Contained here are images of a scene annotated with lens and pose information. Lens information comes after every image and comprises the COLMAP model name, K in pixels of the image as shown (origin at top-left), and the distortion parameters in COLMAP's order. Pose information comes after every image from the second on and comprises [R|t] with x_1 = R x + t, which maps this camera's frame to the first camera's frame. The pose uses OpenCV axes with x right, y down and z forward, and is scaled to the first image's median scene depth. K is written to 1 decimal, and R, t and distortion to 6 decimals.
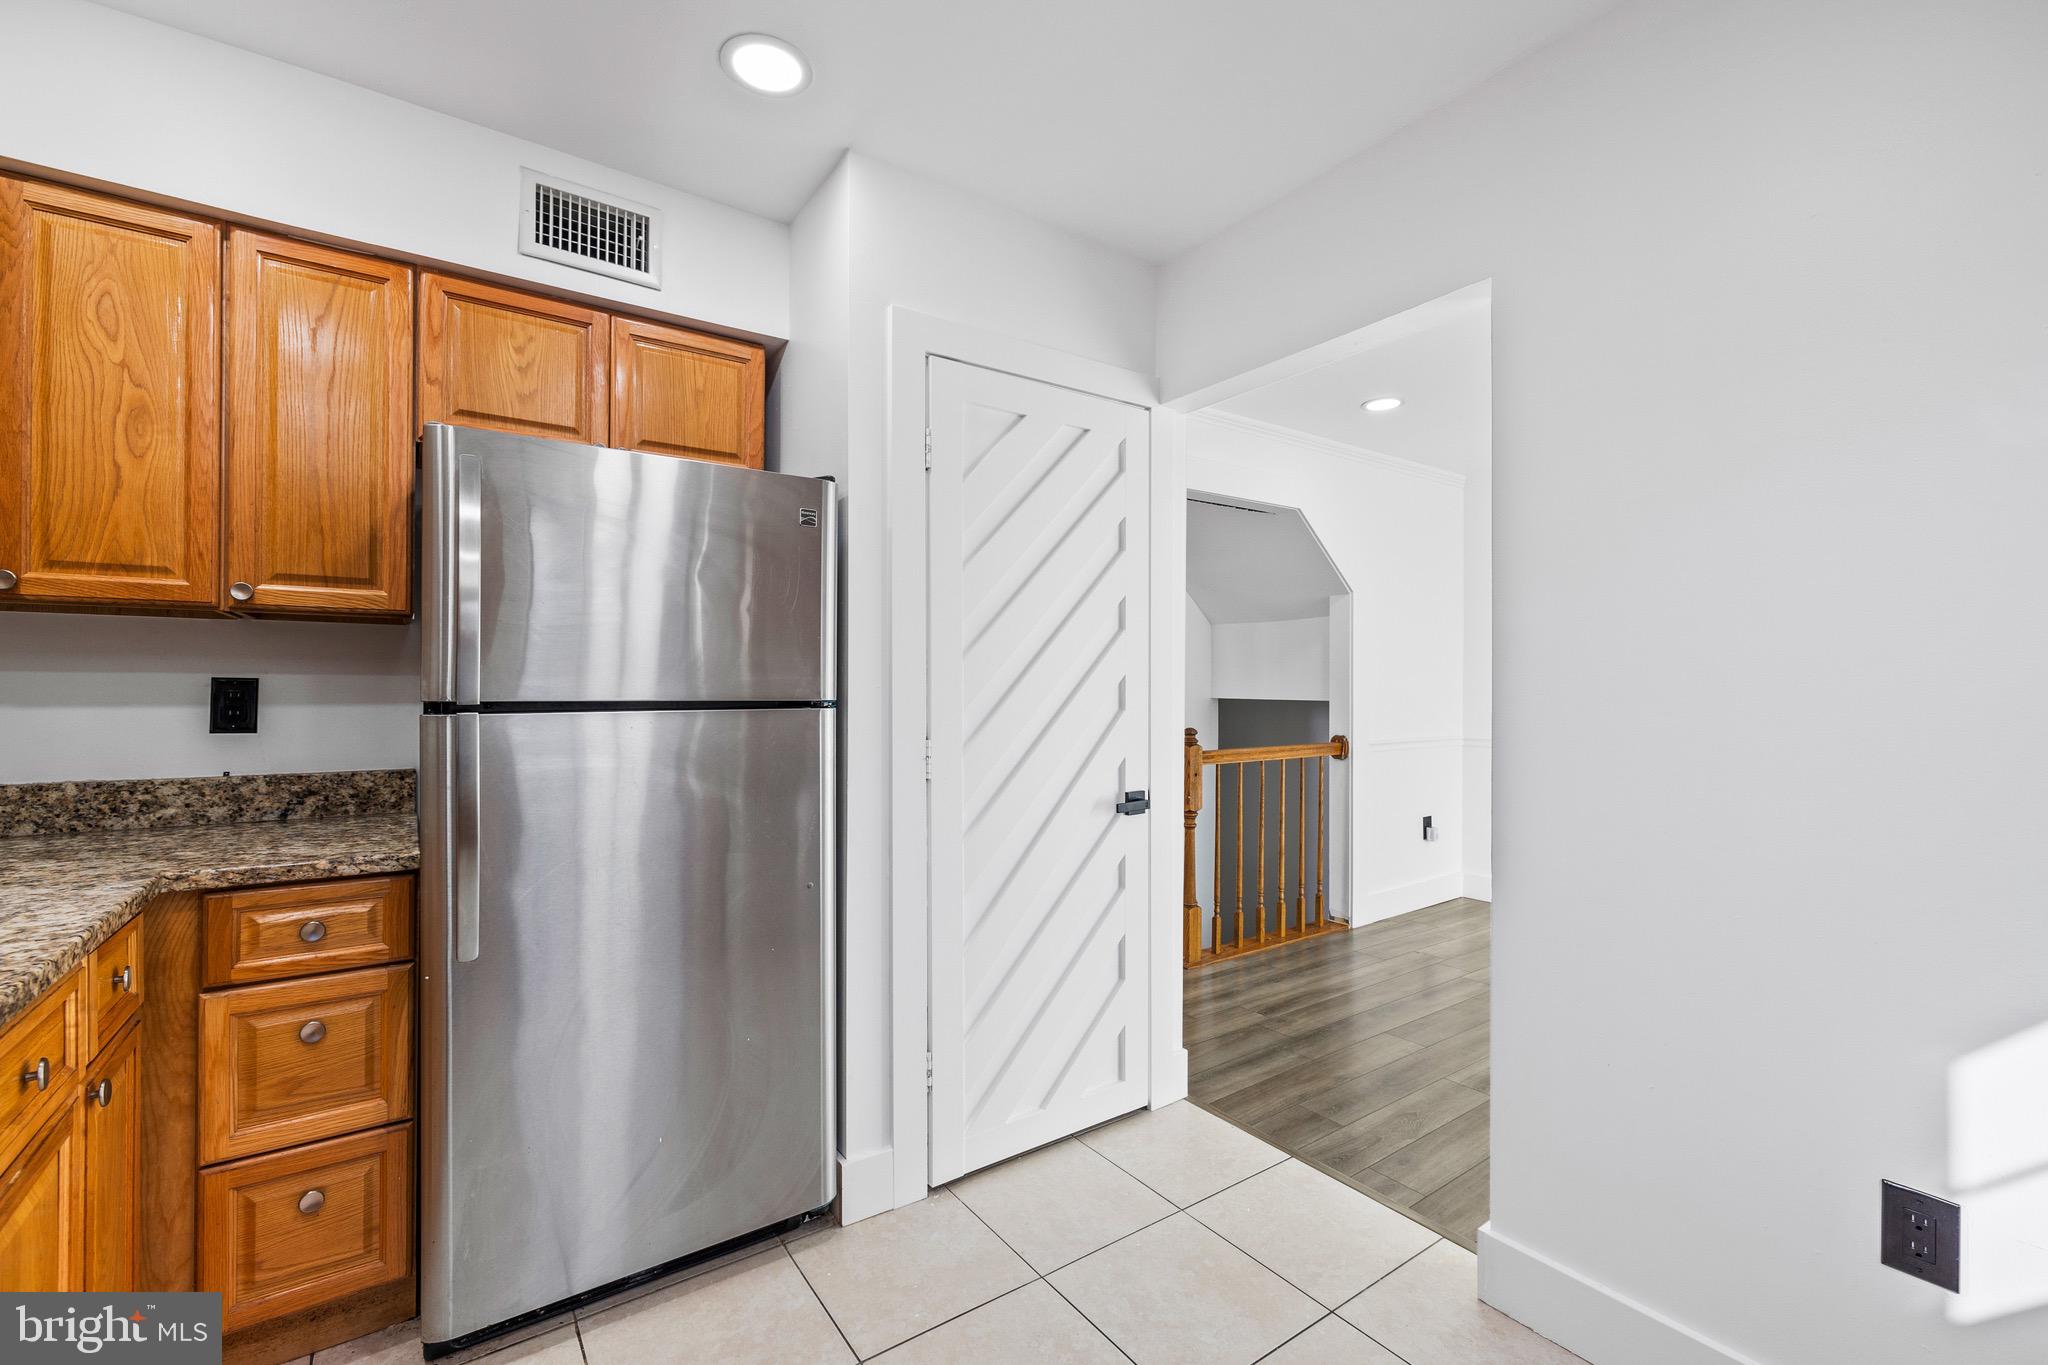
lens RADIAL K [[870.2, 0, 1020.8], [0, 870.2, 680.3], [0, 0, 1]] dist [-0.000214, 0.000003]
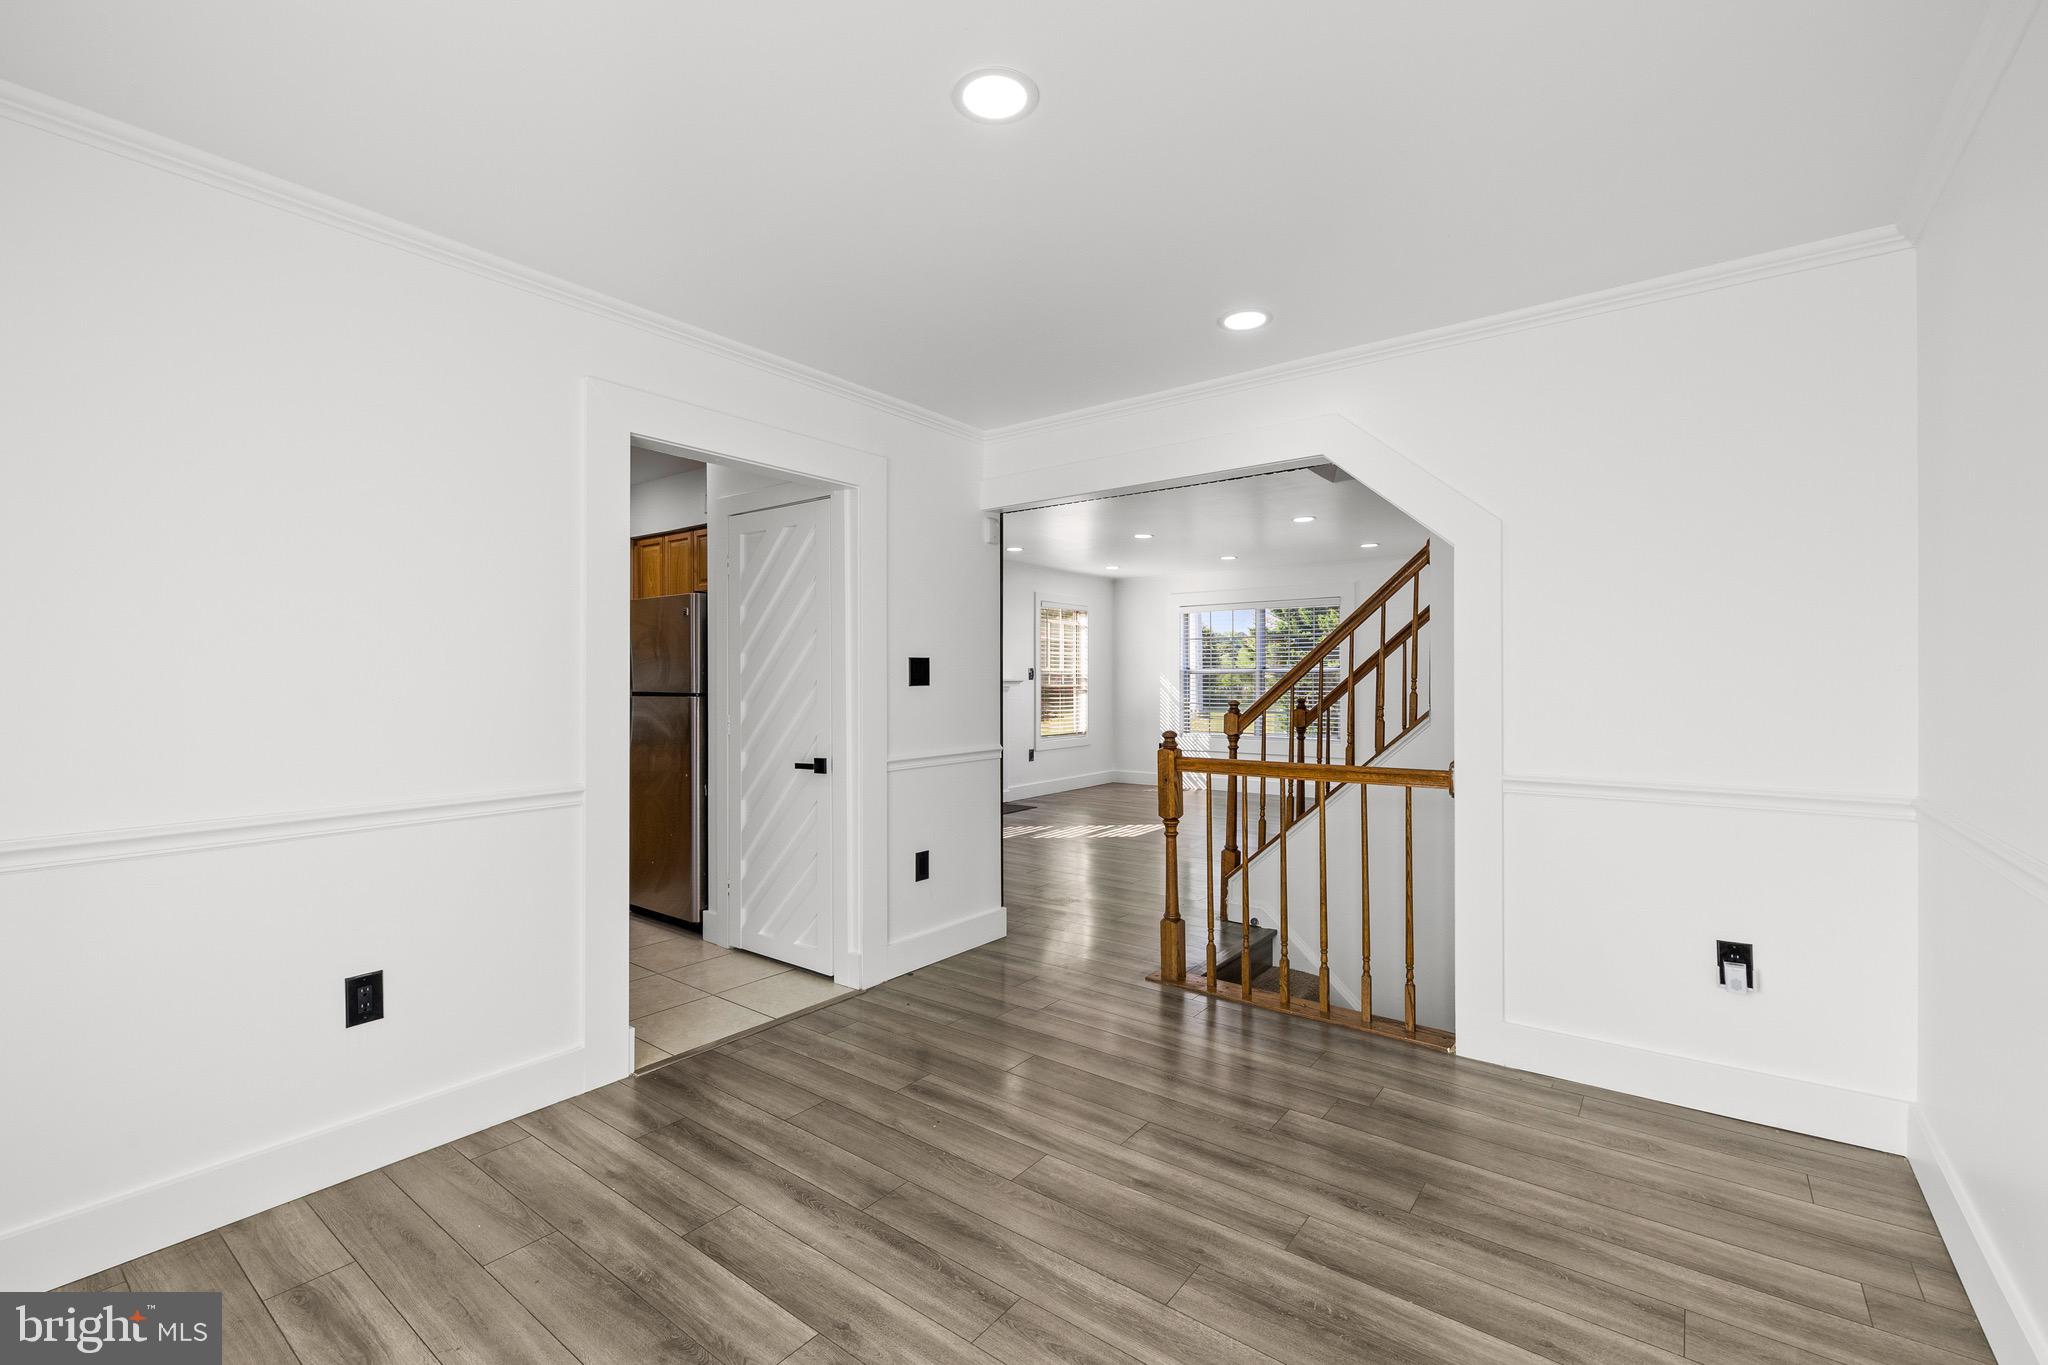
lens RADIAL K [[870.2, 0, 1020.8], [0, 870.2, 680.3], [0, 0, 1]] dist [-0.000214, 0.000003]
pose [[0.302302, 0.003709, -0.953205, 1.910086], [0.009065, 0.999936, 0.006766, -0.014865], [0.953169, -0.010686, 0.302249, 1.020027]]
